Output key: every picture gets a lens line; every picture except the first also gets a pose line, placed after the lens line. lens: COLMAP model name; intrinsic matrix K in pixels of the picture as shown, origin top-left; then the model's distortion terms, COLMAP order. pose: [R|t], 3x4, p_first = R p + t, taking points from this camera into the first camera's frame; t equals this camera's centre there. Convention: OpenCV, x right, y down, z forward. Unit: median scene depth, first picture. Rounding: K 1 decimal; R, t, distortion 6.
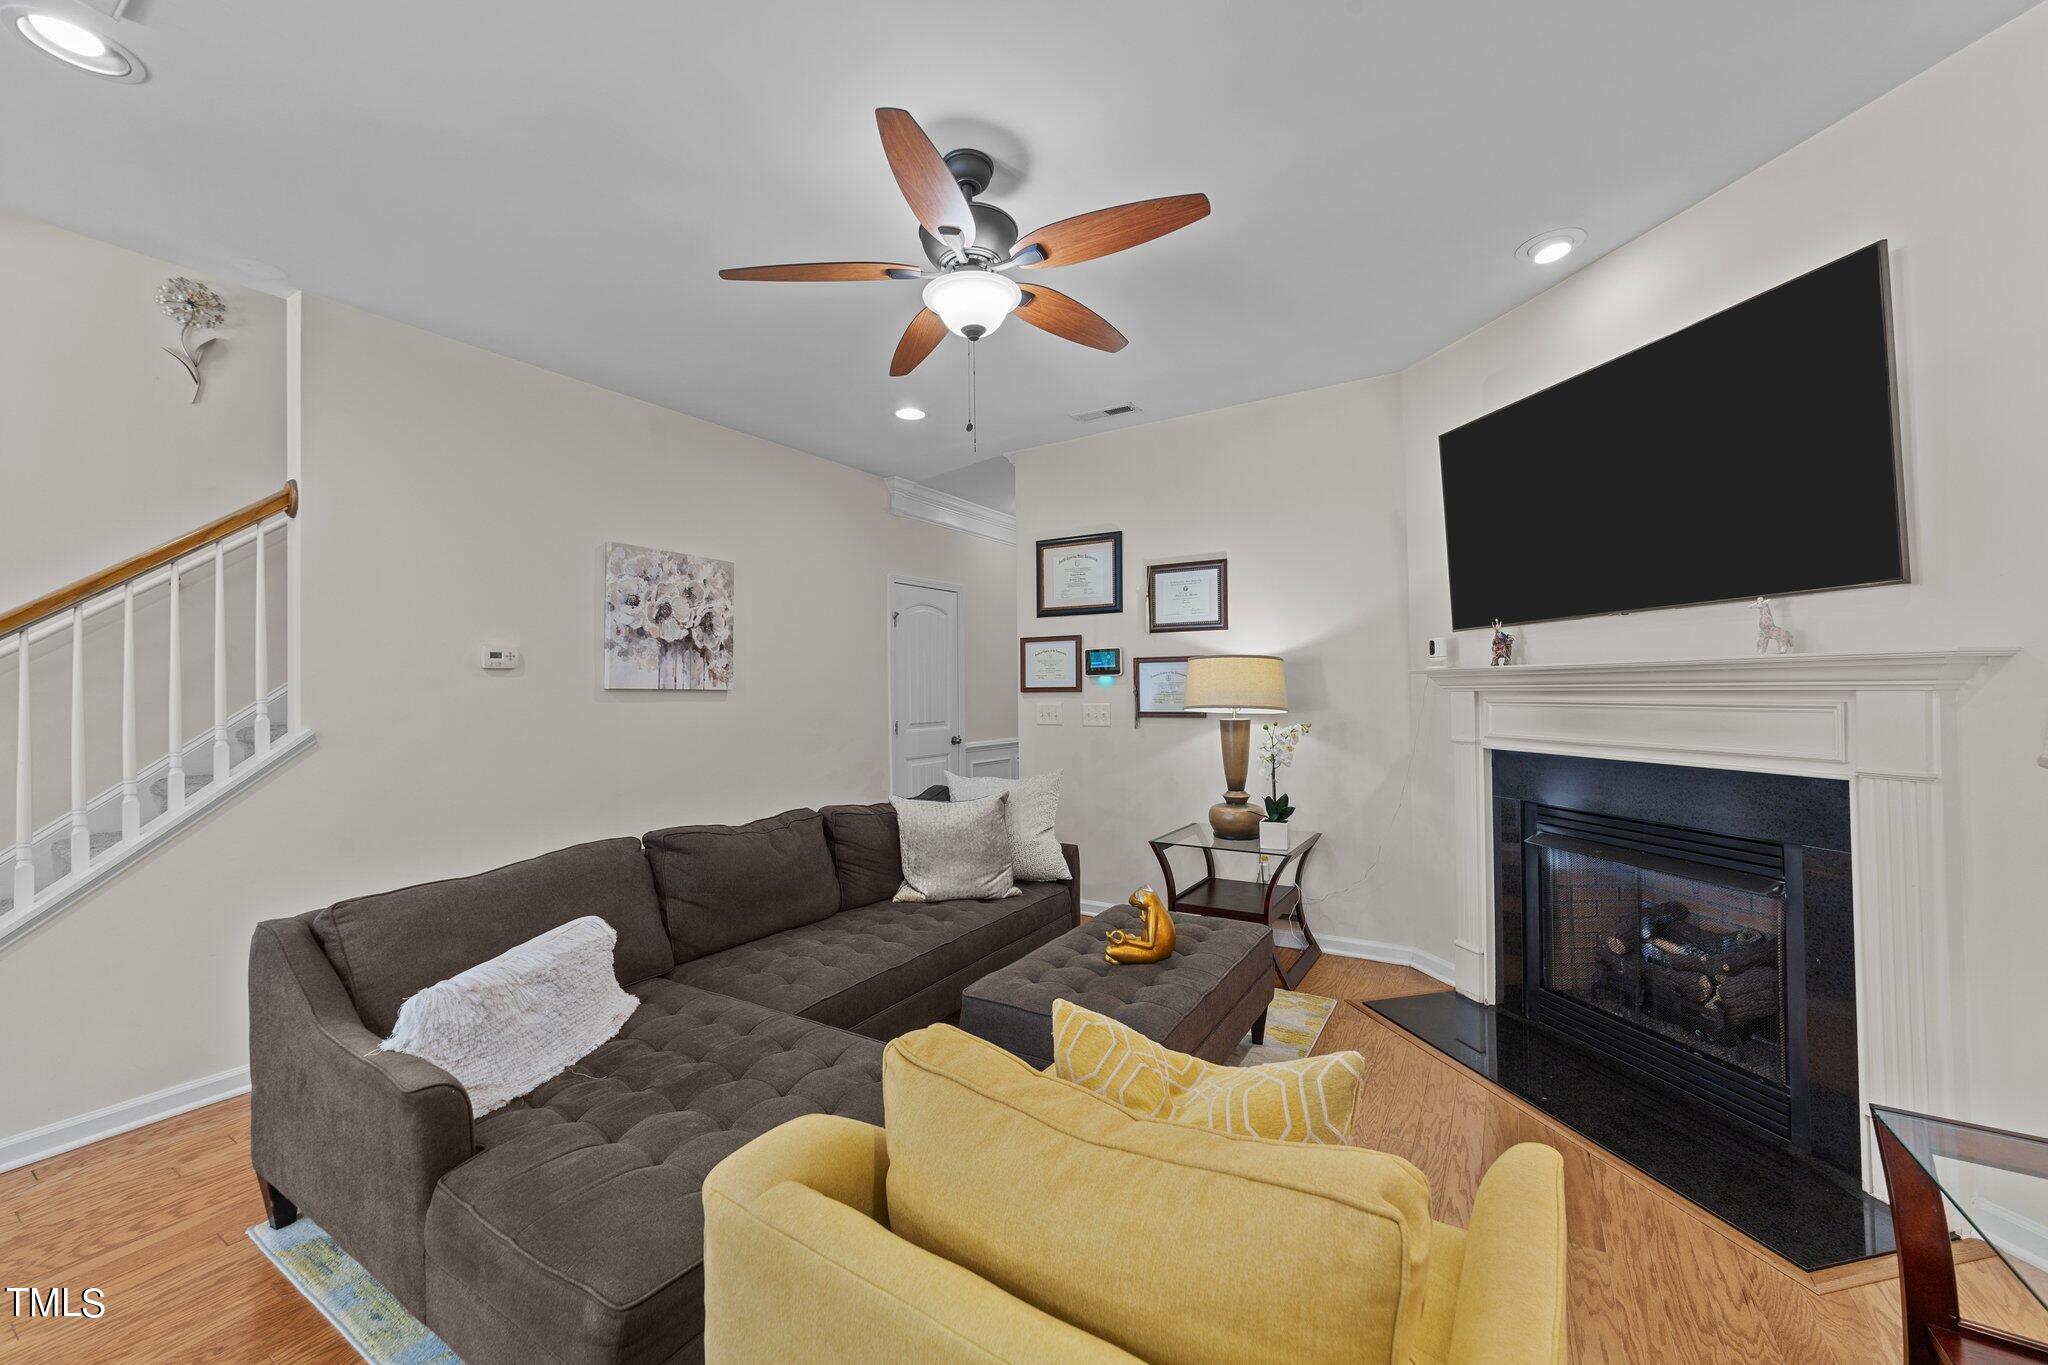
lens RADIAL K [[789.4, 0, 1017.8], [0, 789.4, 679.8], [0, 0, 1]] dist [-0.011525, 0.006303]
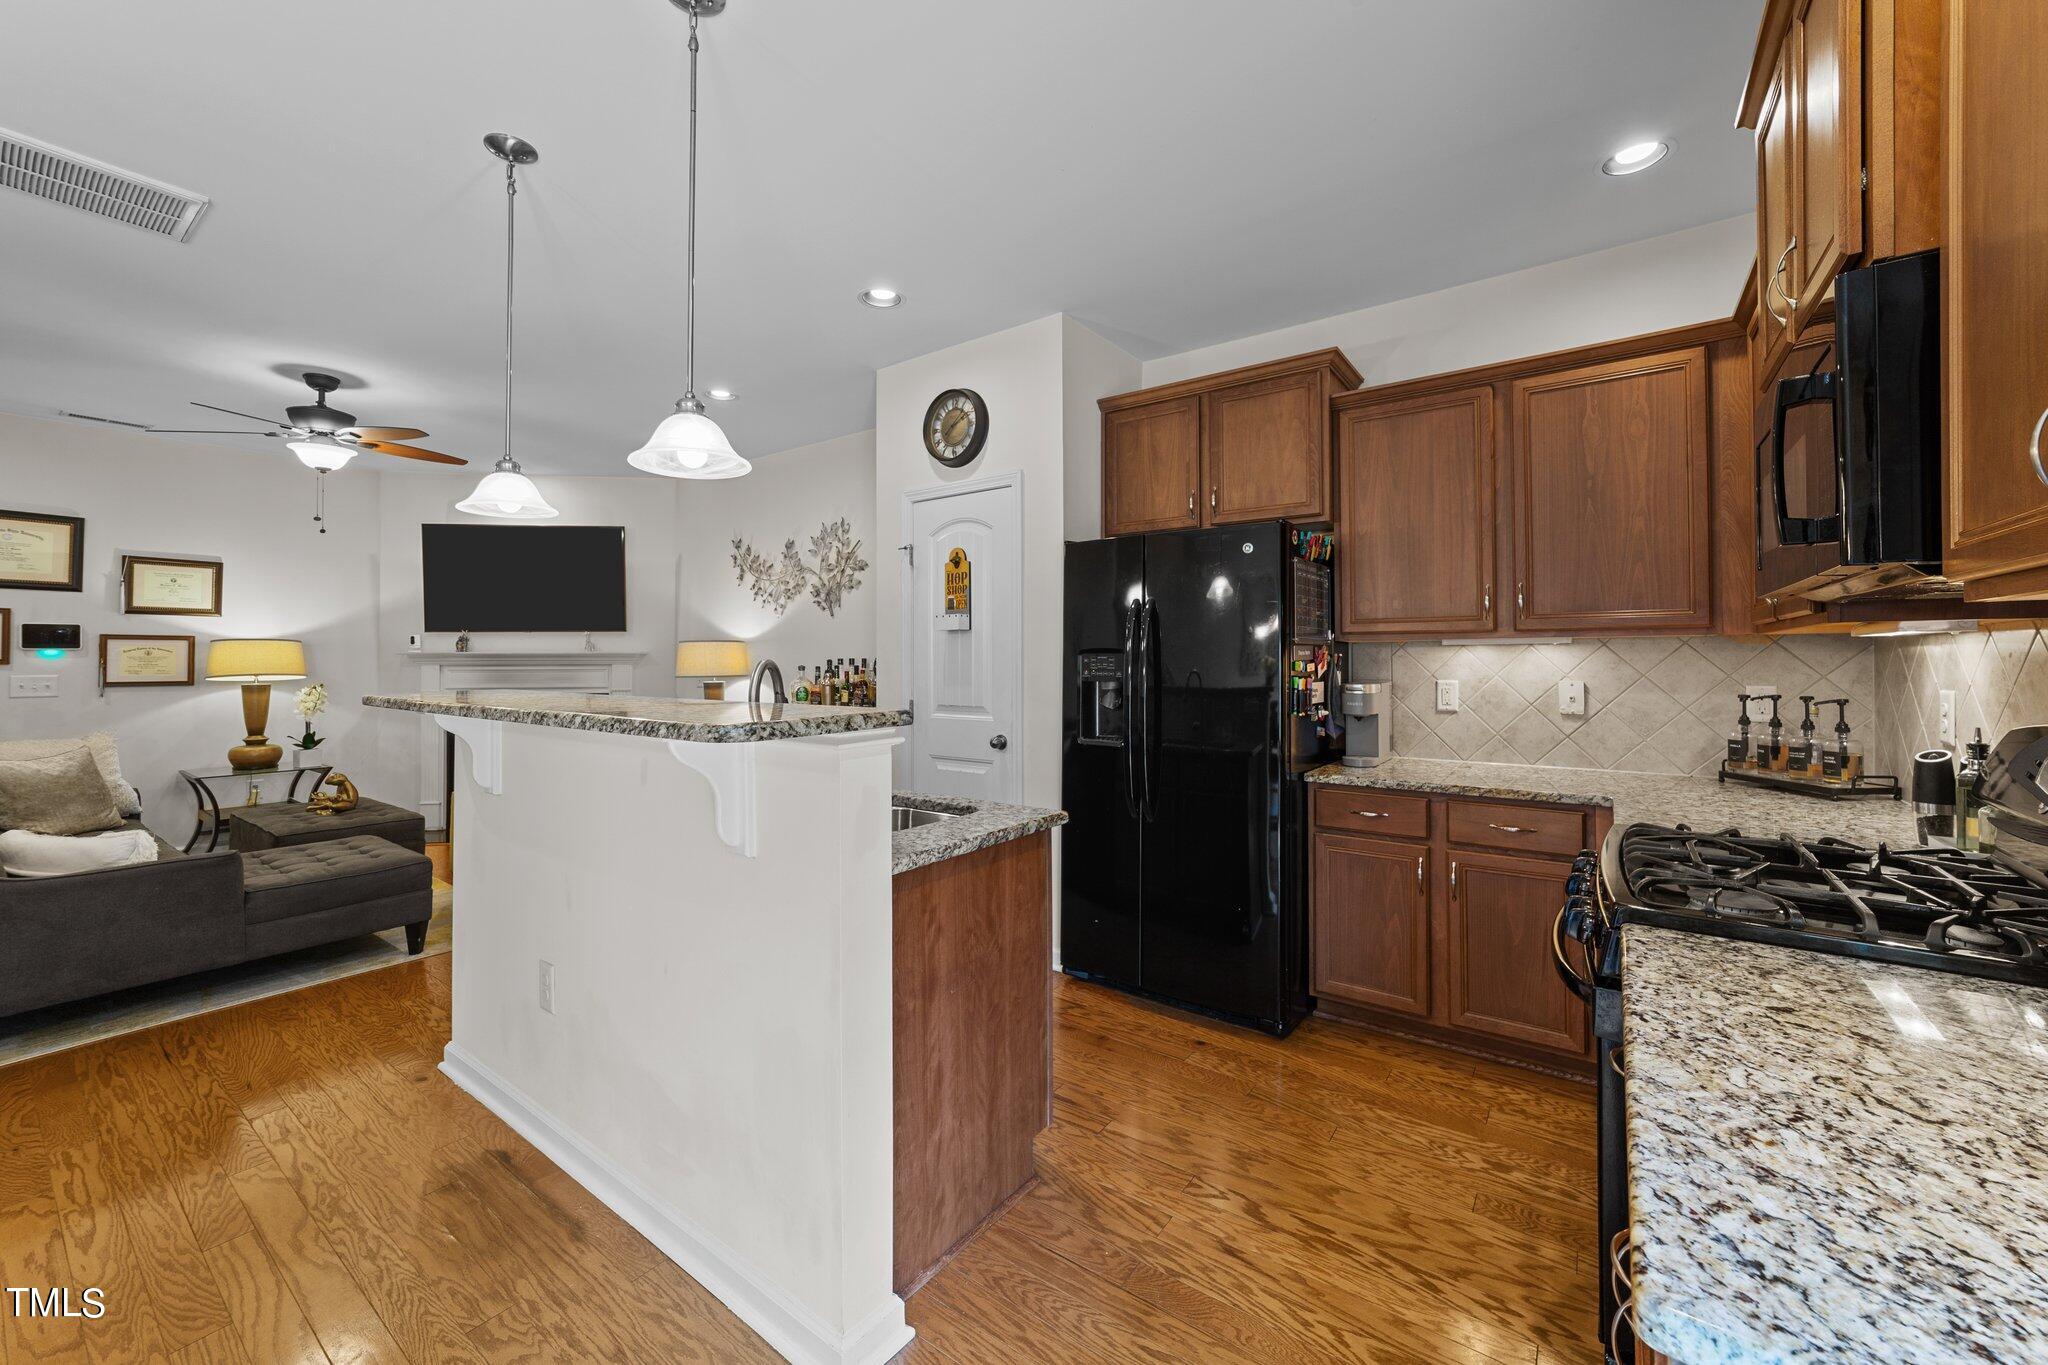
lens RADIAL K [[789.4, 0, 1039.1], [0, 789.4, 654.8], [0, 0, 1]] dist [-0.011525, 0.006303]
pose [[0.069437, 0.020187, 0.997382, -1.013518], [-0.011550, 0.999744, -0.019431, 0.009065], [-0.997519, -0.010170, 0.069652, -0.476037]]
